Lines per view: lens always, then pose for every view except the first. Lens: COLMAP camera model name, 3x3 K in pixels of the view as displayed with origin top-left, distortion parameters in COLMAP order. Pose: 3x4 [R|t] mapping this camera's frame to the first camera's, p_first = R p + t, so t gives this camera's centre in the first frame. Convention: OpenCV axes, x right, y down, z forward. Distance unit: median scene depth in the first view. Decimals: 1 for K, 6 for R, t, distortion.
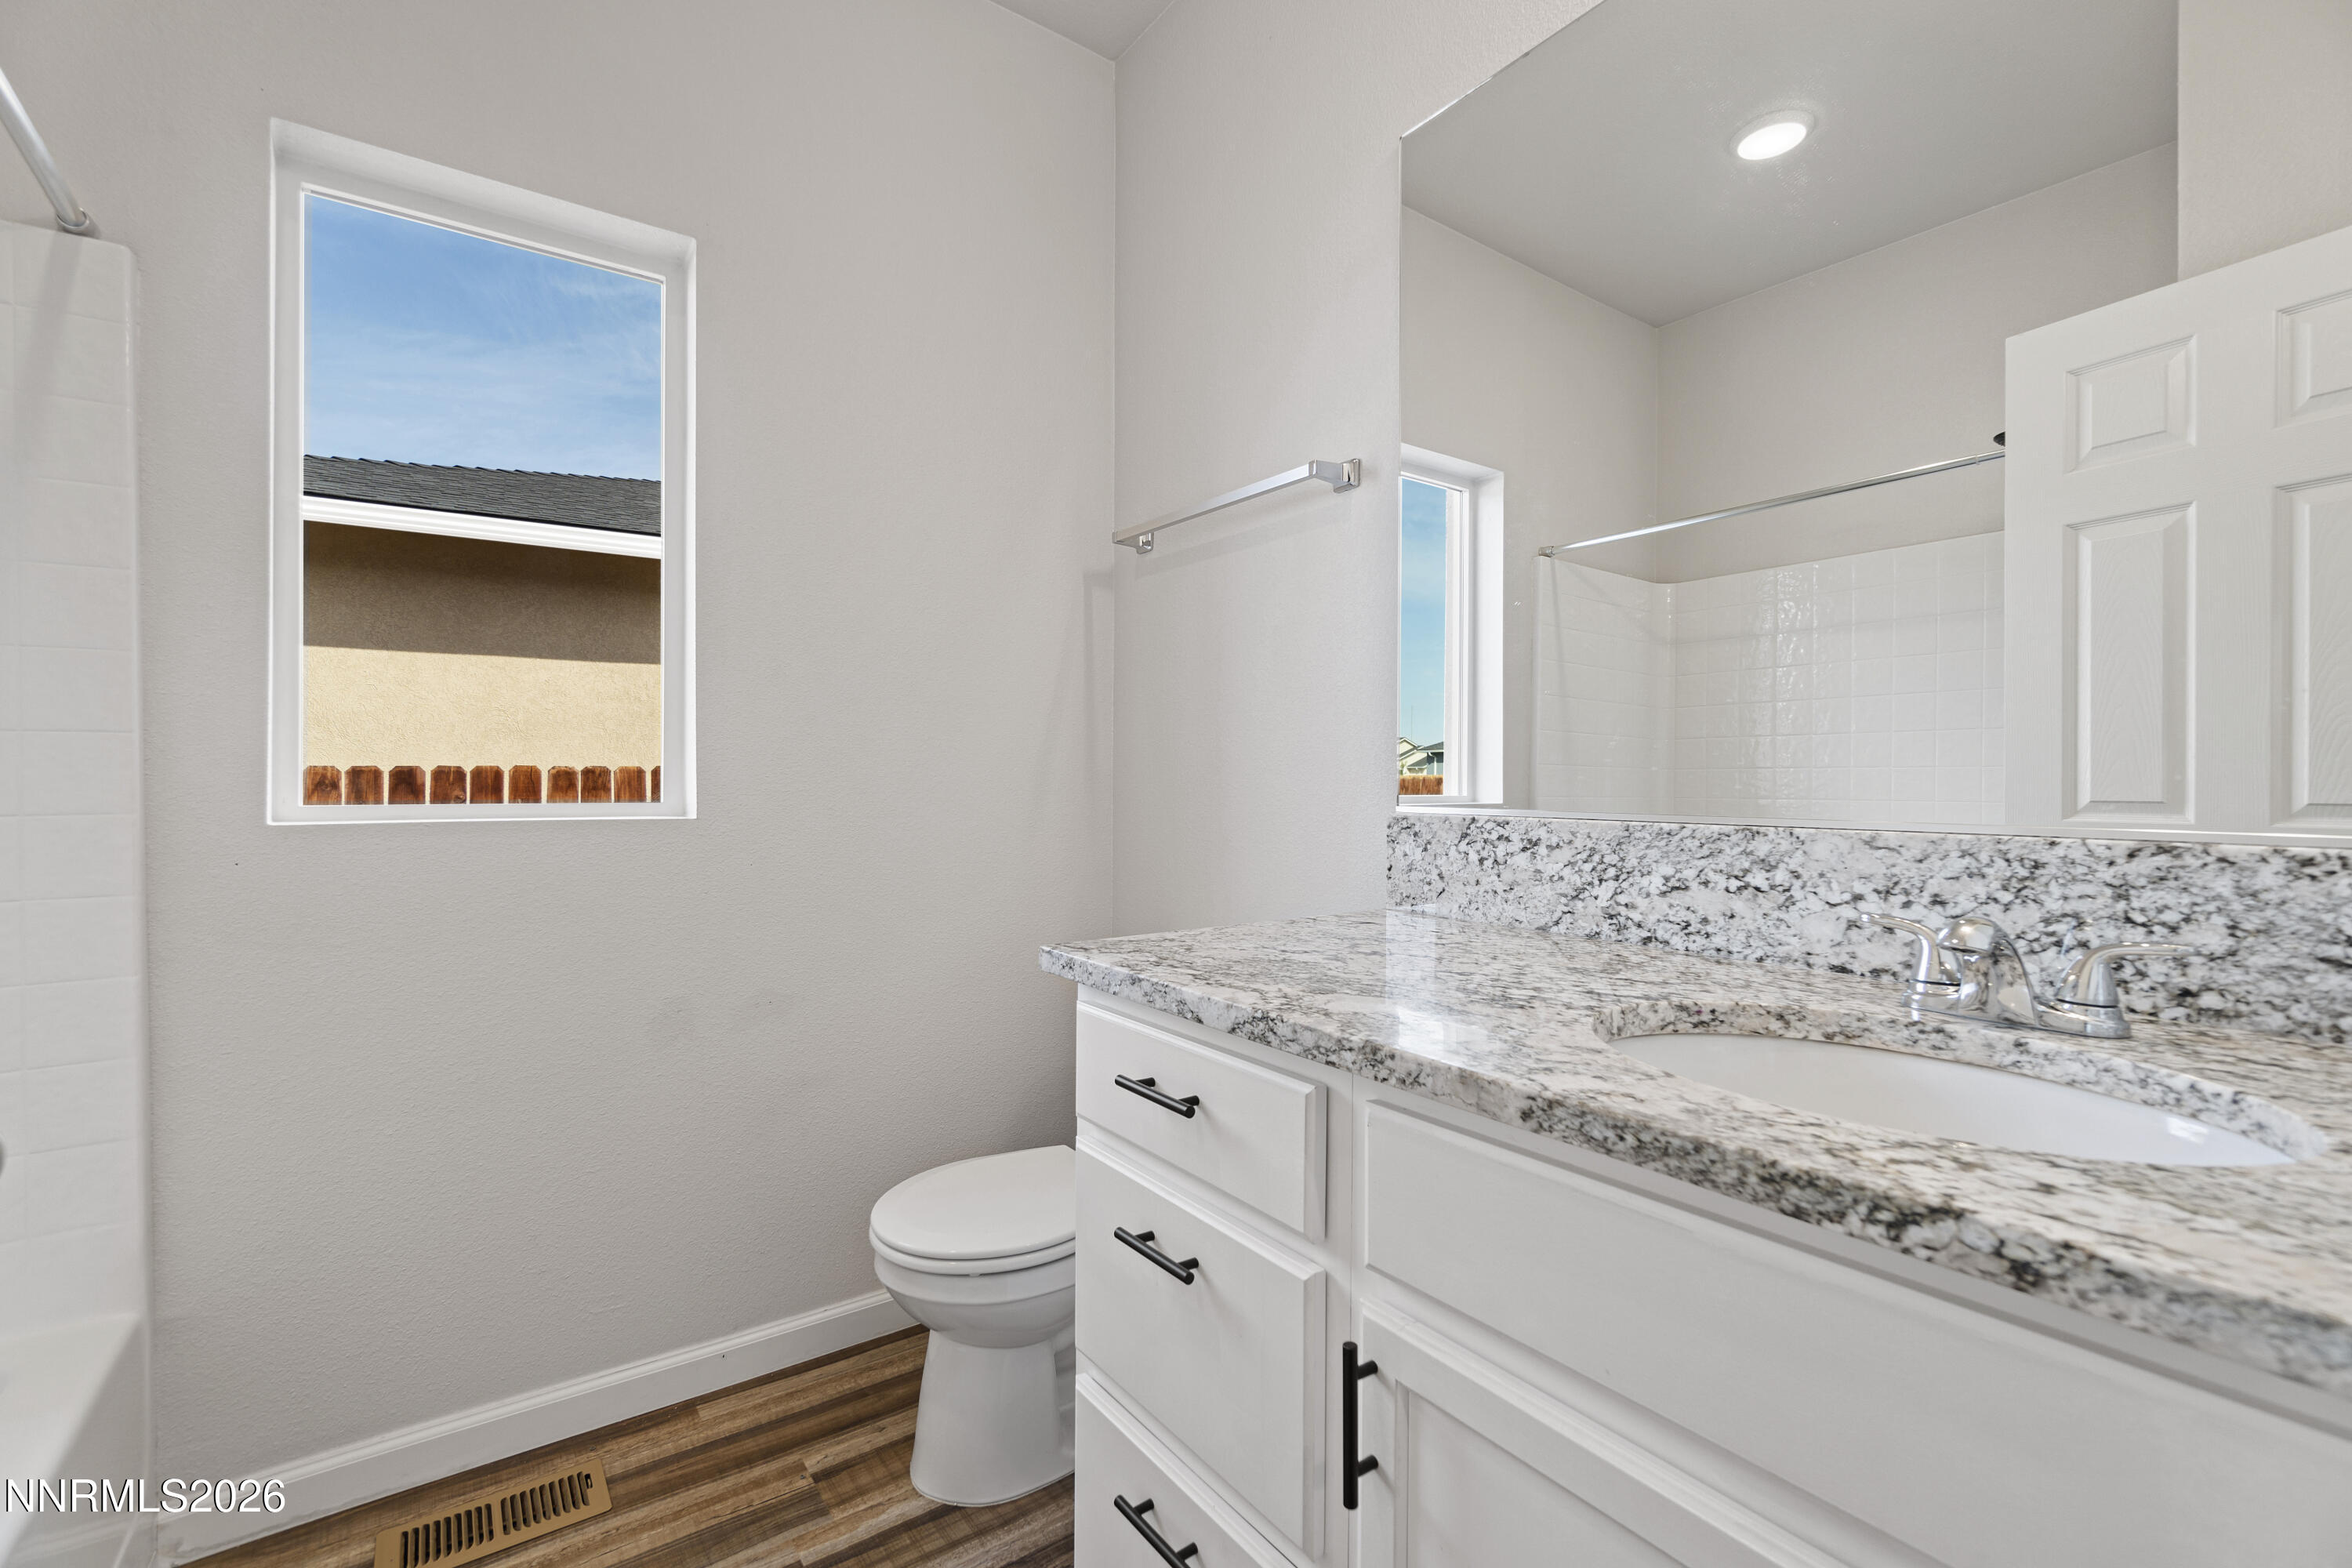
lens RADIAL K [[1010.8, 0, 1173.5], [0, 1010.8, 788.0], [0, 0, 1]] dist [-0.002962, 0.000149]
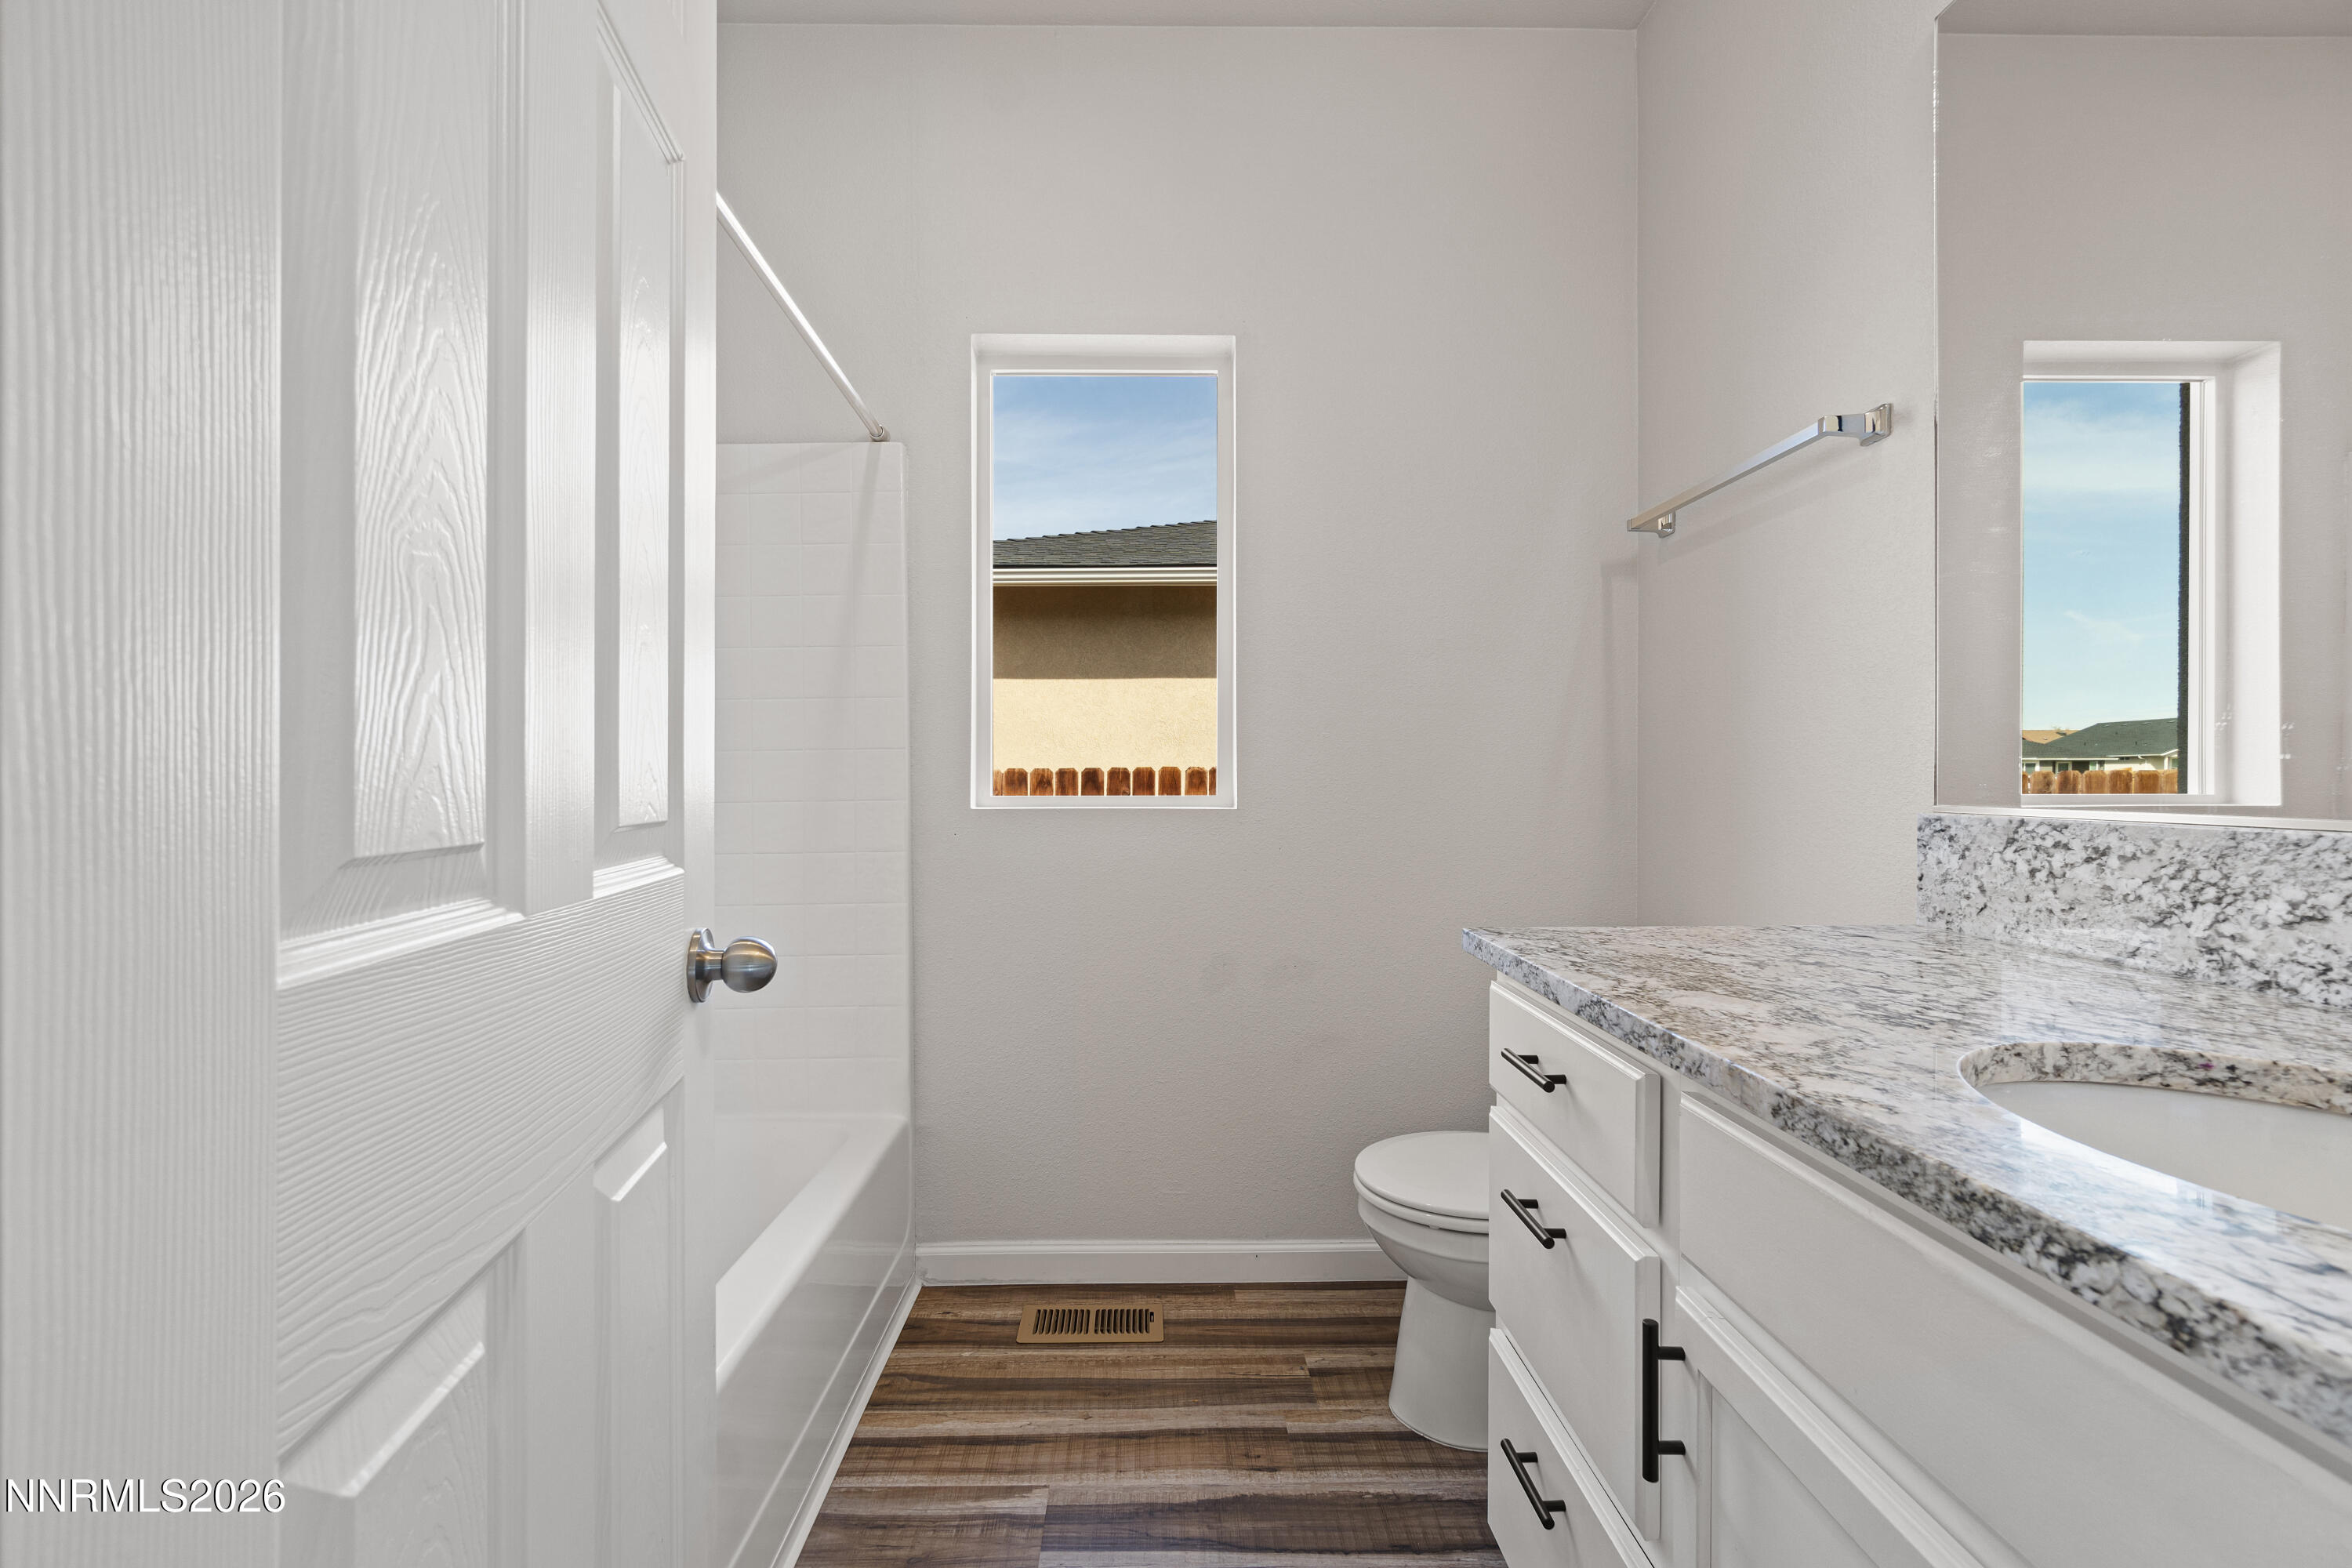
lens RADIAL K [[1018.3, 0, 1177.2], [0, 1018.3, 782.1], [0, 0, 1]] dist [0.000667, -0.000124]
pose [[0.827032, -0.001282, -0.562153, 0.215615], [-0.000347, 0.999996, -0.002792, 0.001518], [0.562155, 0.002504, 0.827028, -0.080416]]
